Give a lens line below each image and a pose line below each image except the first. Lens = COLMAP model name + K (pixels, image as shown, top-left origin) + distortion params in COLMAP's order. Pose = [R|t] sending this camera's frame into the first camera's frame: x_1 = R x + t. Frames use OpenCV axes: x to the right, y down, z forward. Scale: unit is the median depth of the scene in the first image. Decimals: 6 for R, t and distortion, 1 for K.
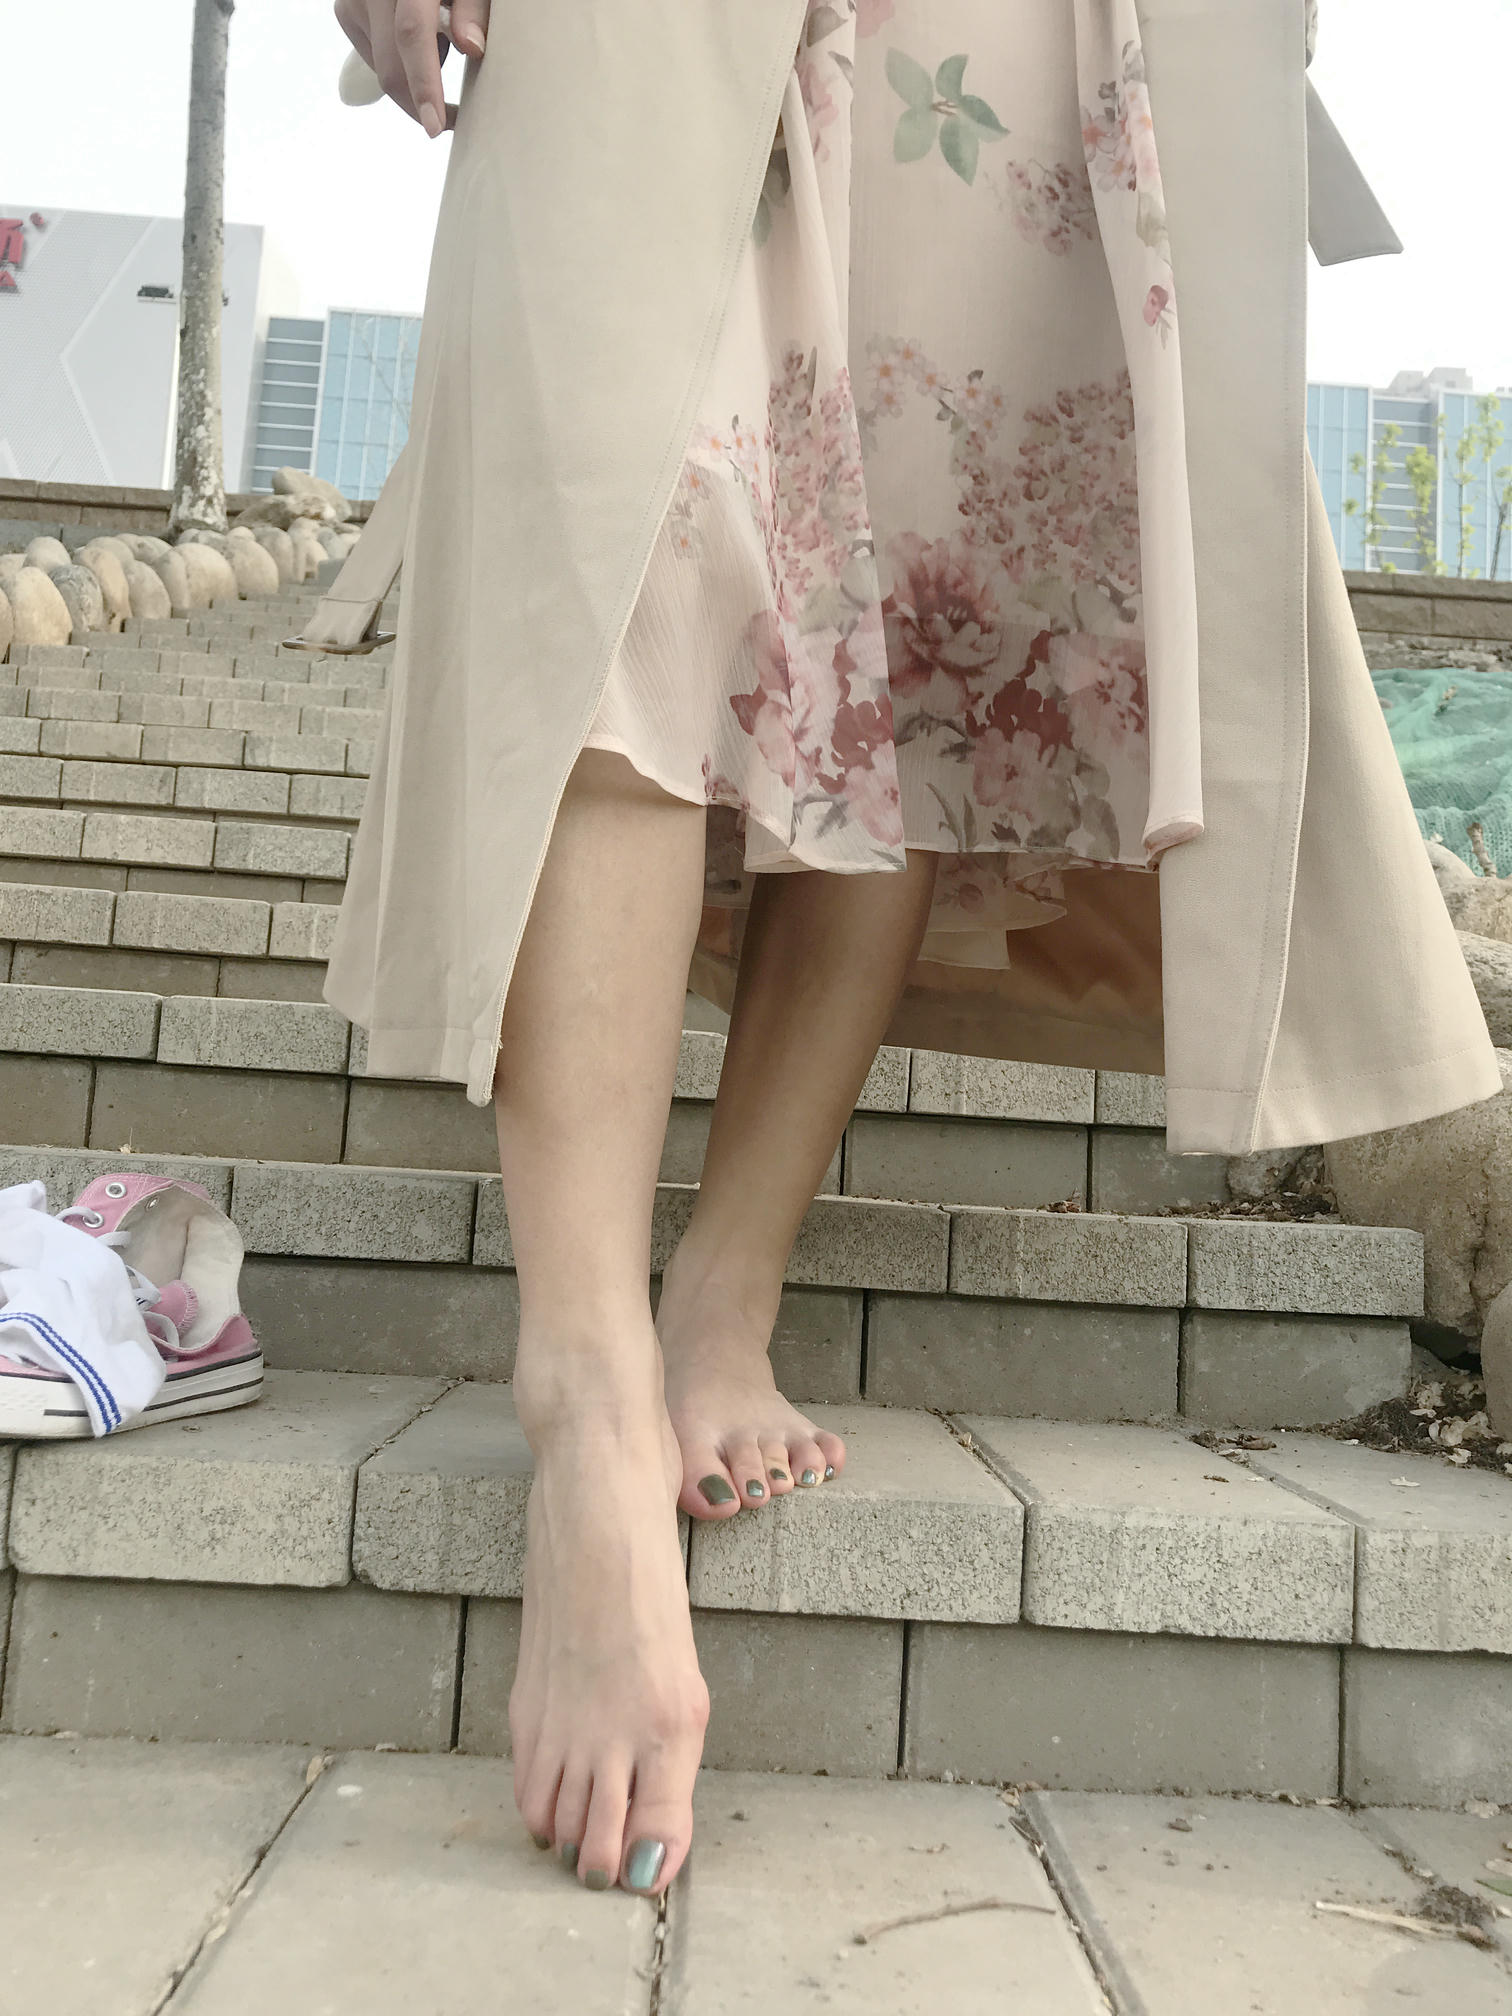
lens RADIAL K [[1673.2, 0, 773.6], [0, 1673.2, 986.6], [0, 0, 1]] dist [-0.008830, 0.033715]
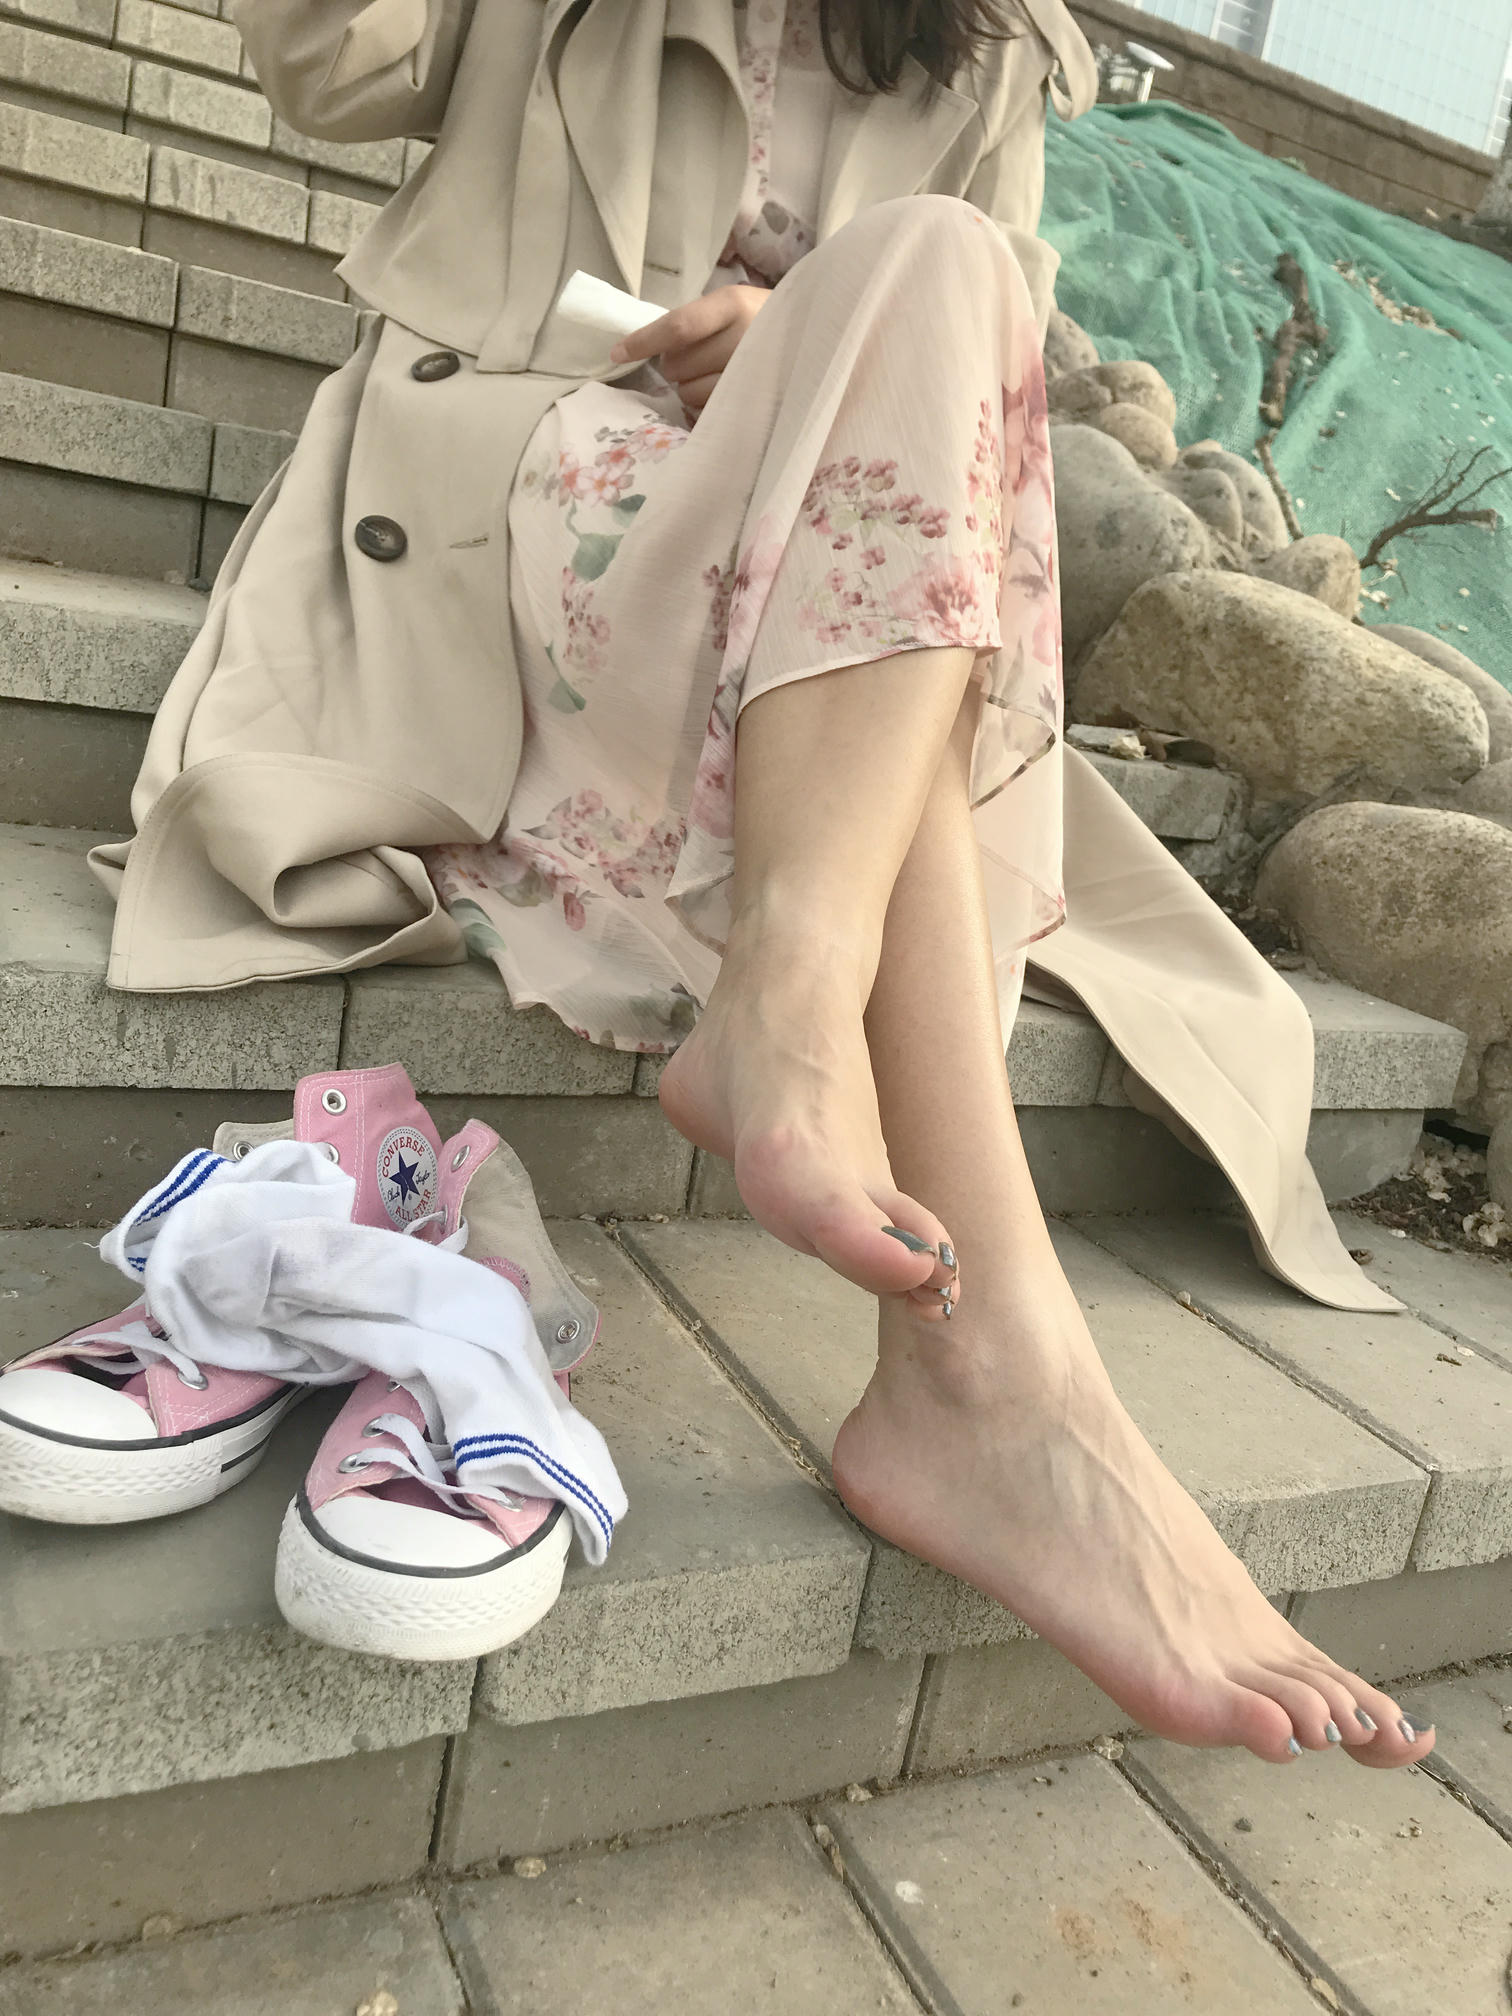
lens RADIAL K [[1673.2, 0, 776.1], [0, 1673.2, 995.0], [0, 0, 1]] dist [-0.008830, 0.033715]
pose [[0.904570, -0.001798, 0.426322, -0.645043], [-0.168656, 0.916904, 0.361721, -0.258837], [-0.391547, -0.399103, 0.829101, 0.428544]]
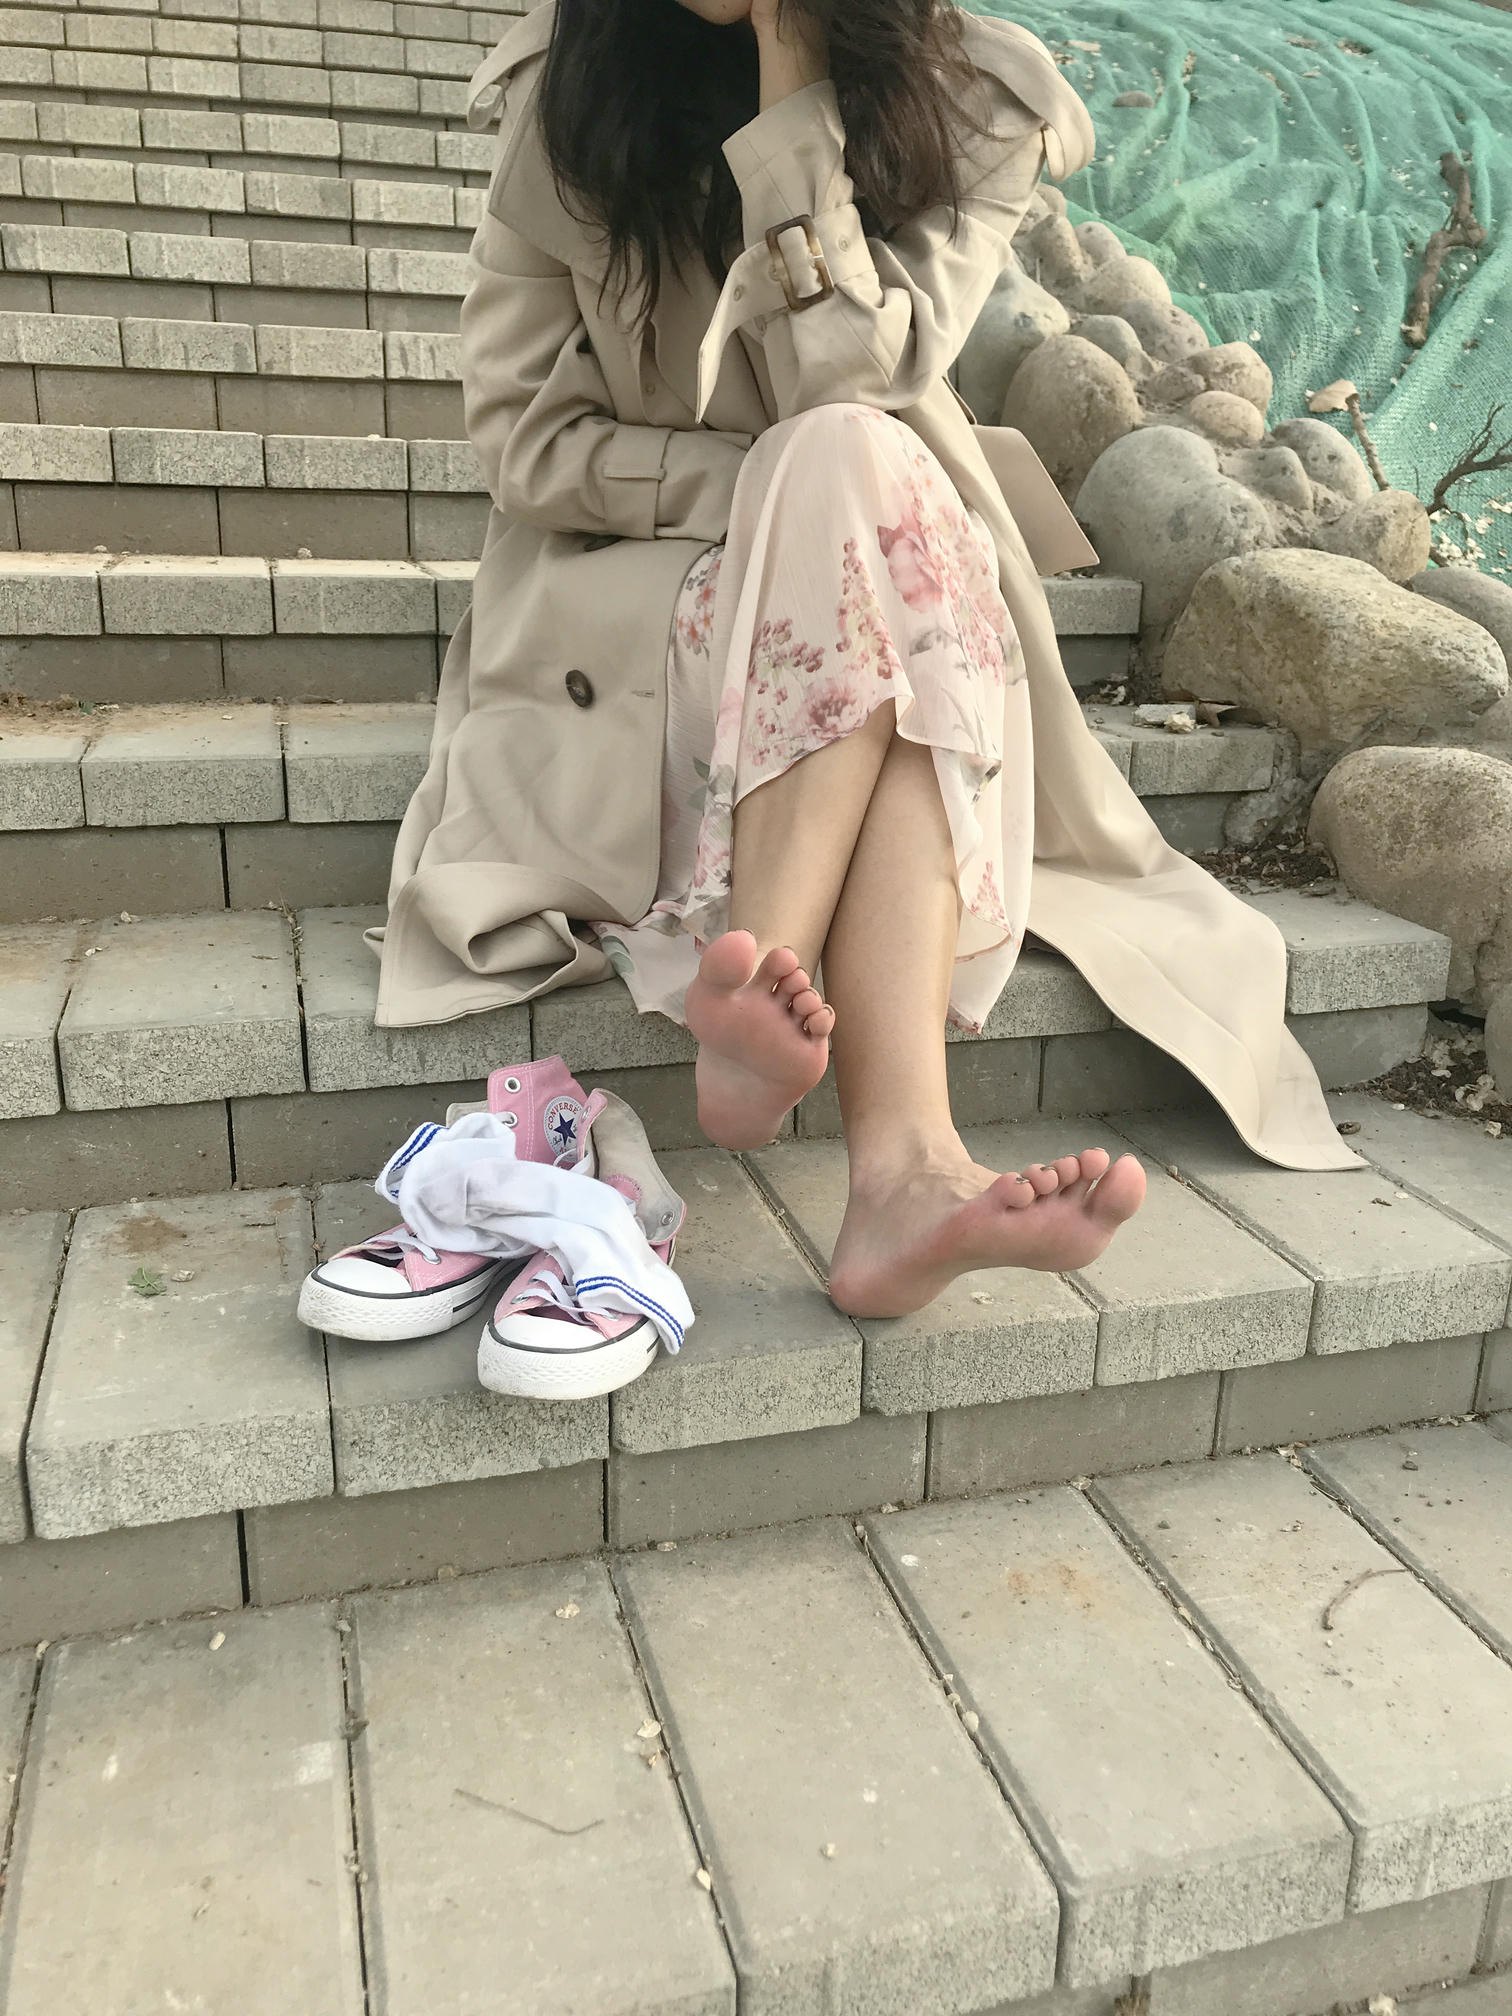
lens RADIAL K [[1673.2, 0, 770.6], [0, 1673.2, 991.9], [0, 0, 1]] dist [-0.008830, 0.033715]
pose [[0.967487, -0.112199, 0.226674, -0.578297], [0.008253, 0.909747, 0.415081, -0.493887], [-0.252788, -0.399715, 0.881094, -0.017642]]
